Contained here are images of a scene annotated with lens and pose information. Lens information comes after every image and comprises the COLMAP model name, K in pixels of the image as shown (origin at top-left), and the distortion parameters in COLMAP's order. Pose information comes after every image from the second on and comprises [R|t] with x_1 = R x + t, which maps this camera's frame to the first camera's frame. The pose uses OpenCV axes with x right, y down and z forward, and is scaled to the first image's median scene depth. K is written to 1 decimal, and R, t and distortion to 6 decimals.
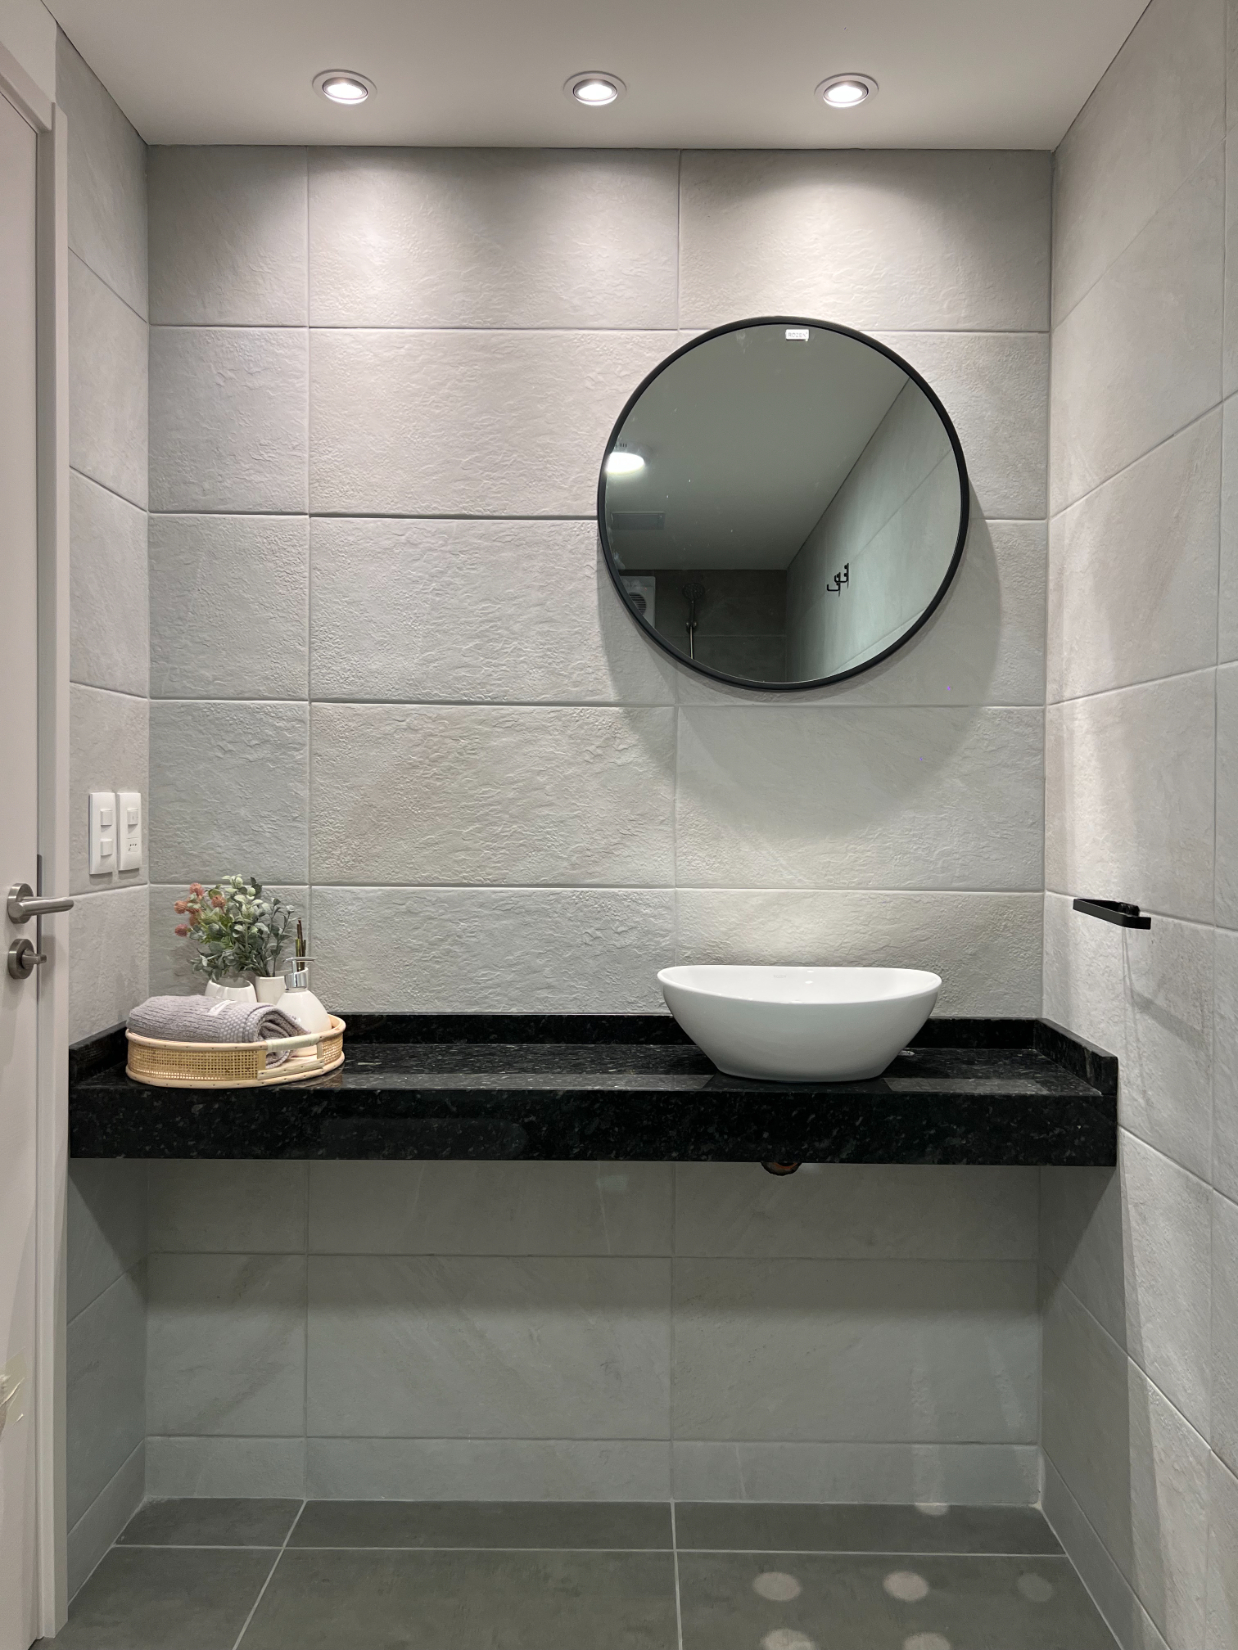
lens RADIAL K [[1242.4, 0, 623.5], [0, 1242.4, 824.7], [0, 0, 1]] dist [0.046984, -0.045560]
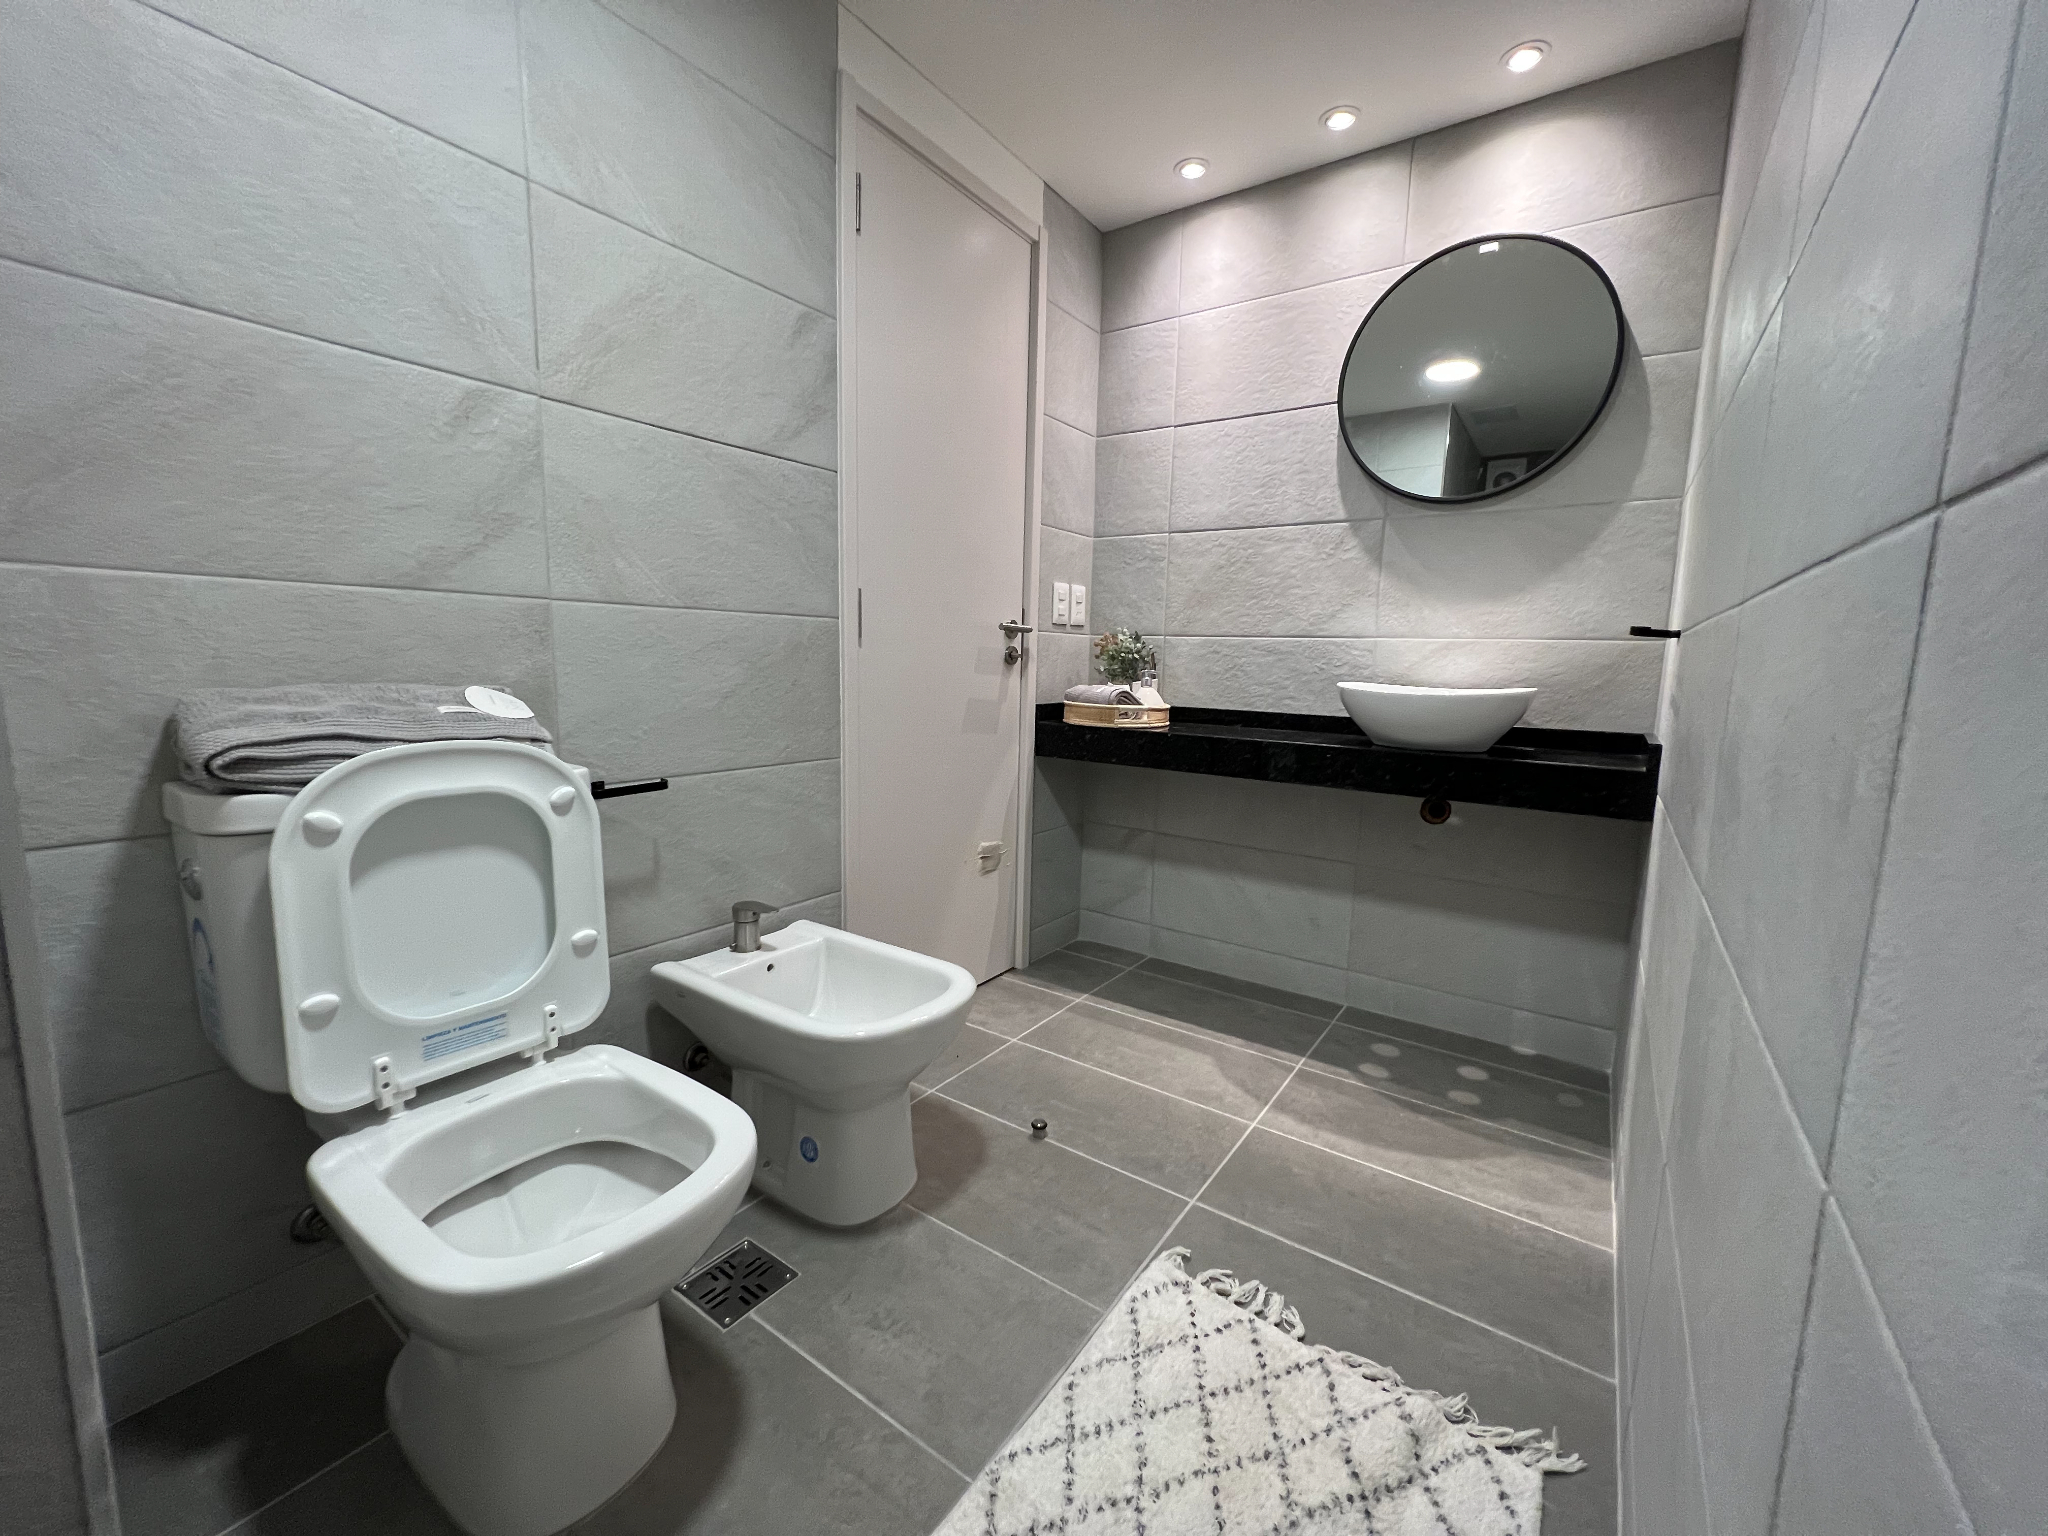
lens RADIAL K [[820.4, 0, 1023.4], [0, 820.4, 770.6], [0, 0, 1]] dist [-0.001109, -0.000278]
pose [[0.821971, 0.092181, -0.562019, 0.278453], [-0.028646, 0.992257, 0.120852, 0.106502], [0.568808, -0.083237, 0.818248, -0.127811]]
